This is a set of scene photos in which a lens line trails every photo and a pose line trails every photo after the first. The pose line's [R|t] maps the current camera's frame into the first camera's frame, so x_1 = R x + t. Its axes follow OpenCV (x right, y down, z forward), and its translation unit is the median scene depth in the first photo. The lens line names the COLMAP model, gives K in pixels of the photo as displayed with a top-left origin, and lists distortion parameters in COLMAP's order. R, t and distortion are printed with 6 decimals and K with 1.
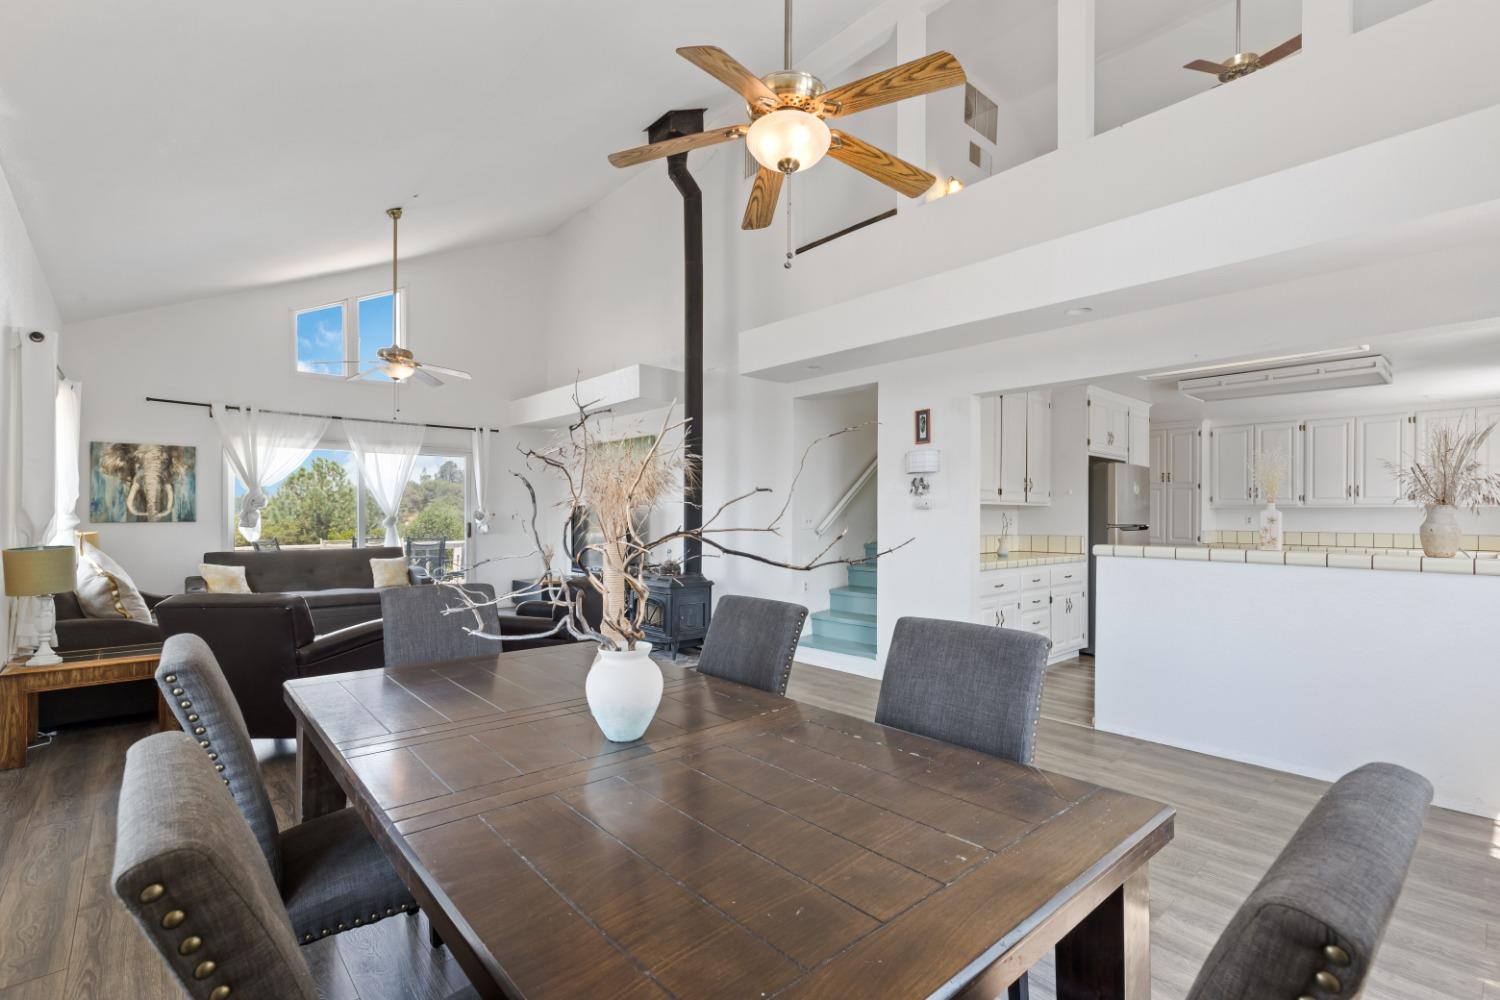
lens RADIAL K [[680.7, 0, 756.6], [0, 680.7, 509.5], [0, 0, 1]] dist [0.000494, 0.000090]
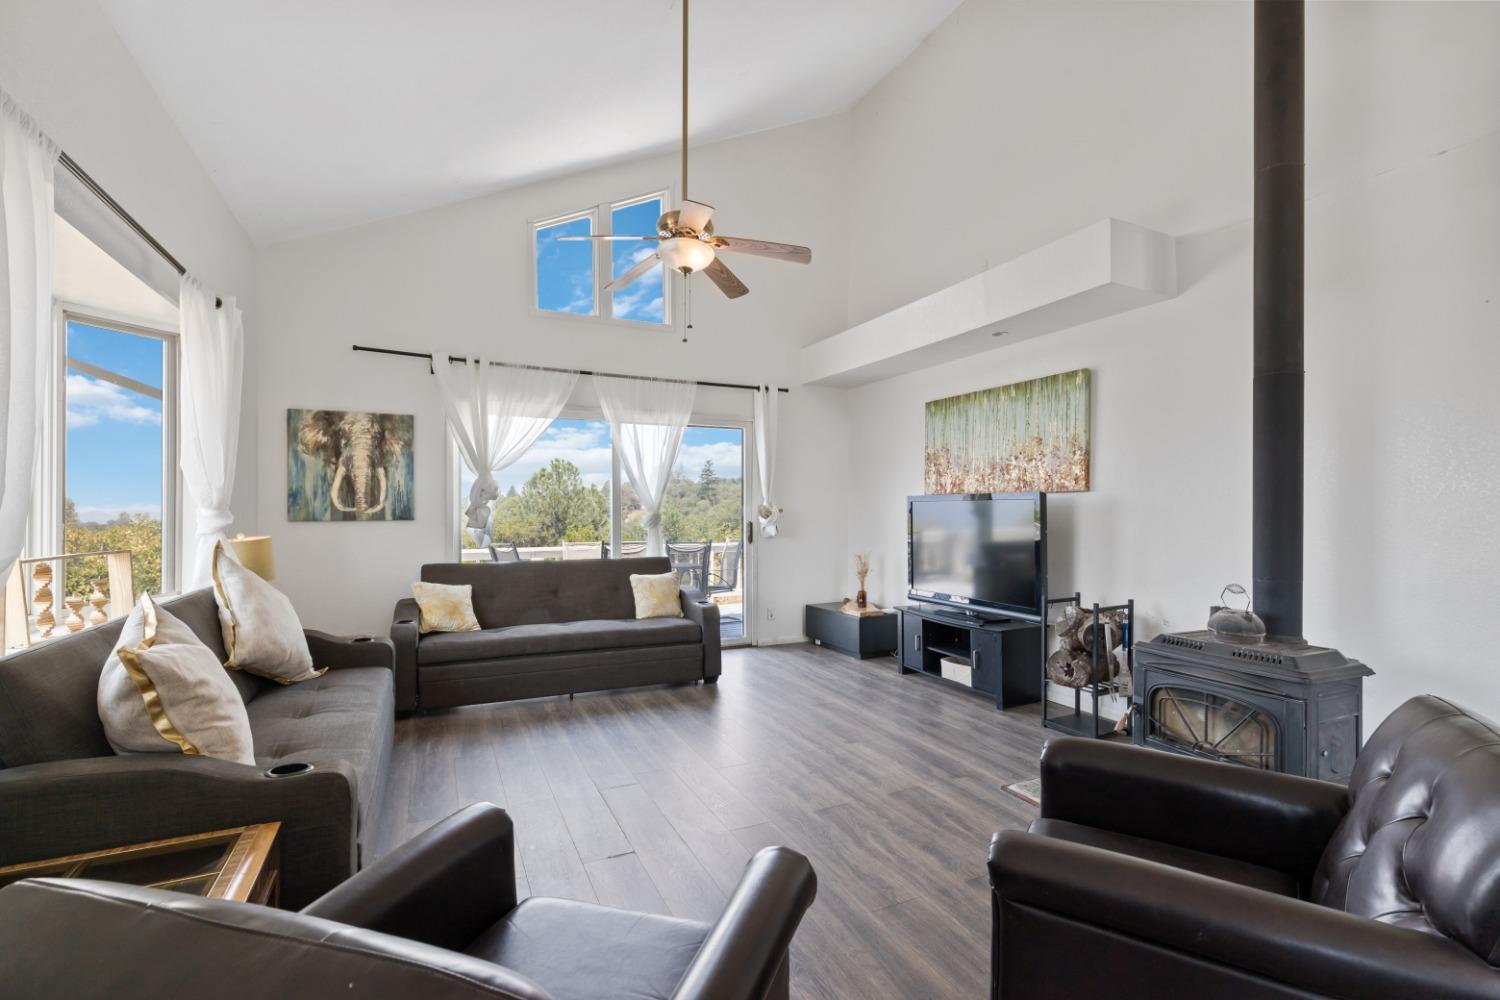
lens RADIAL K [[680.7, 0, 754.1], [0, 680.7, 504.8], [0, 0, 1]] dist [0.000494, 0.000090]
pose [[0.958857, -0.003592, -0.283866, -0.282844], [0.002631, 0.999989, -0.003768, 0.005412], [0.283876, 0.002866, 0.958857, 0.422813]]
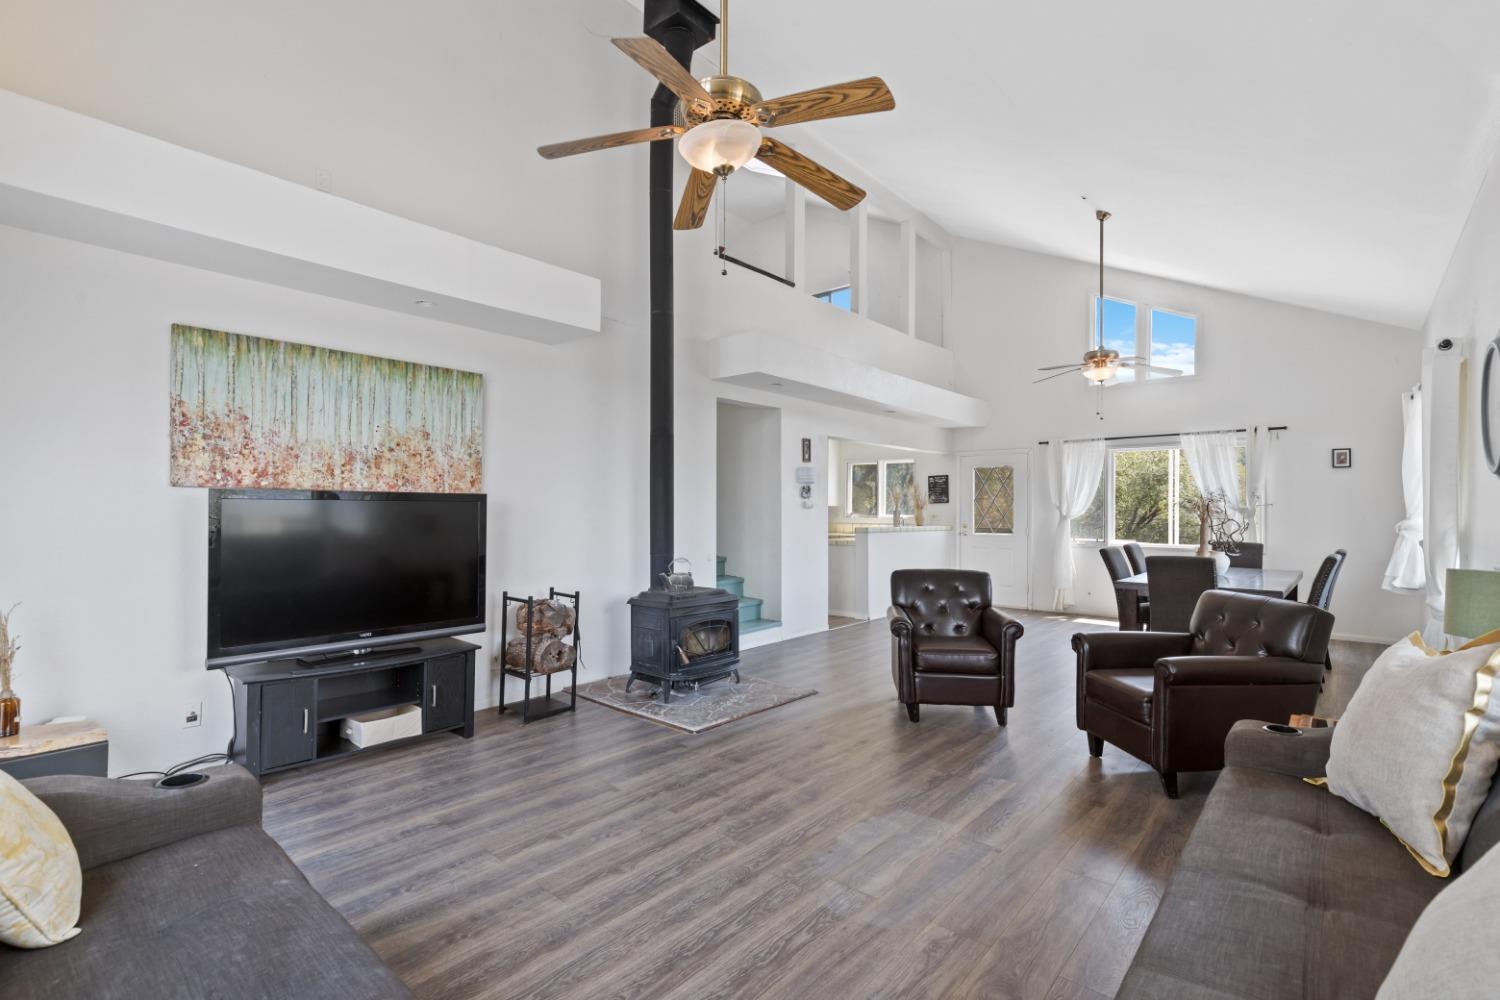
lens RADIAL K [[680.7, 0, 764.2], [0, 680.7, 509.1], [0, 0, 1]] dist [0.000494, 0.000090]
pose [[-0.136560, -0.004150, 0.990623, -1.251244], [-0.010495, 0.999941, 0.002743, -0.002432], [-0.990576, -0.010022, -0.136596, 1.313397]]
